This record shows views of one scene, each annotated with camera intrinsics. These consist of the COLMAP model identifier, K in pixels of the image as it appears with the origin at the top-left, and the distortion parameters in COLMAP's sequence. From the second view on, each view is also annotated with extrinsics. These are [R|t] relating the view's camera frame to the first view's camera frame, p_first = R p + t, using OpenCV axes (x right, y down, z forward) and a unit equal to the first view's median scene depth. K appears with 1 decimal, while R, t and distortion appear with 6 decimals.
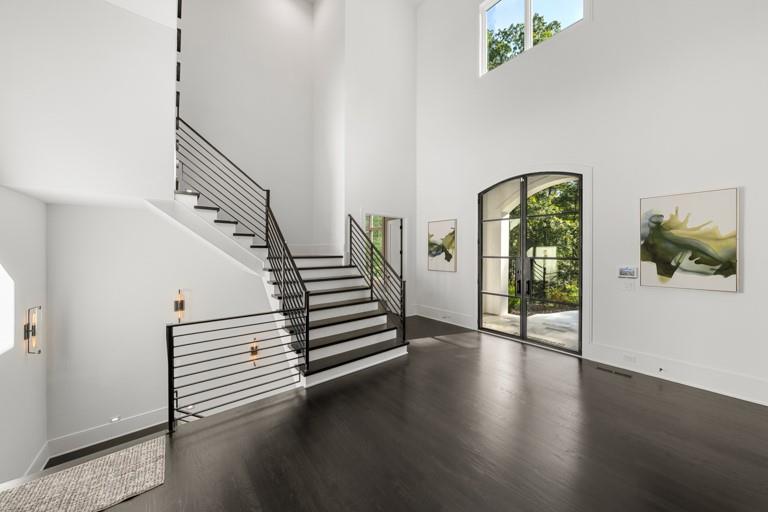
lens RADIAL K [[265.4, 0, 381.1], [0, 265.4, 251.6], [0, 0, 1]] dist [-0.000279, 0.000246]
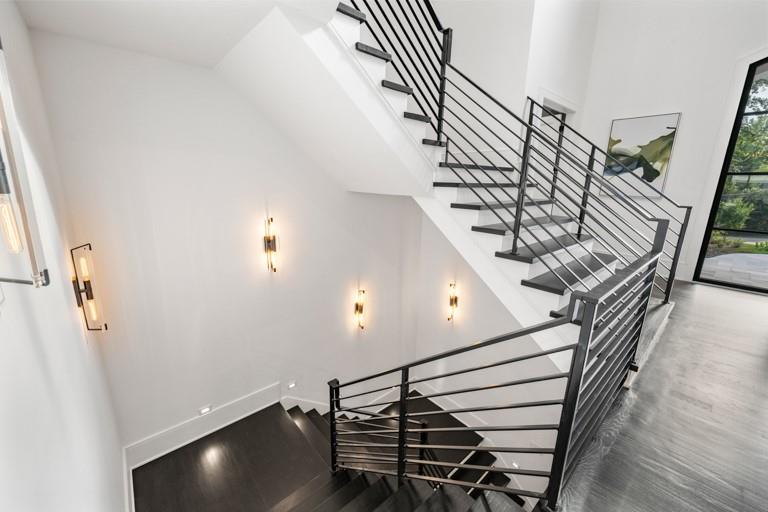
lens RADIAL K [[310.0, 0, 382.9], [0, 310.0, 258.1], [0, 0, 1]] dist [-0.002948, 0.000629]
pose [[0.998588, 0.004945, 0.052885, -0.741018], [-0.017515, 0.970621, 0.239974, 0.080072], [-0.050144, -0.240562, 0.969338, 0.388032]]
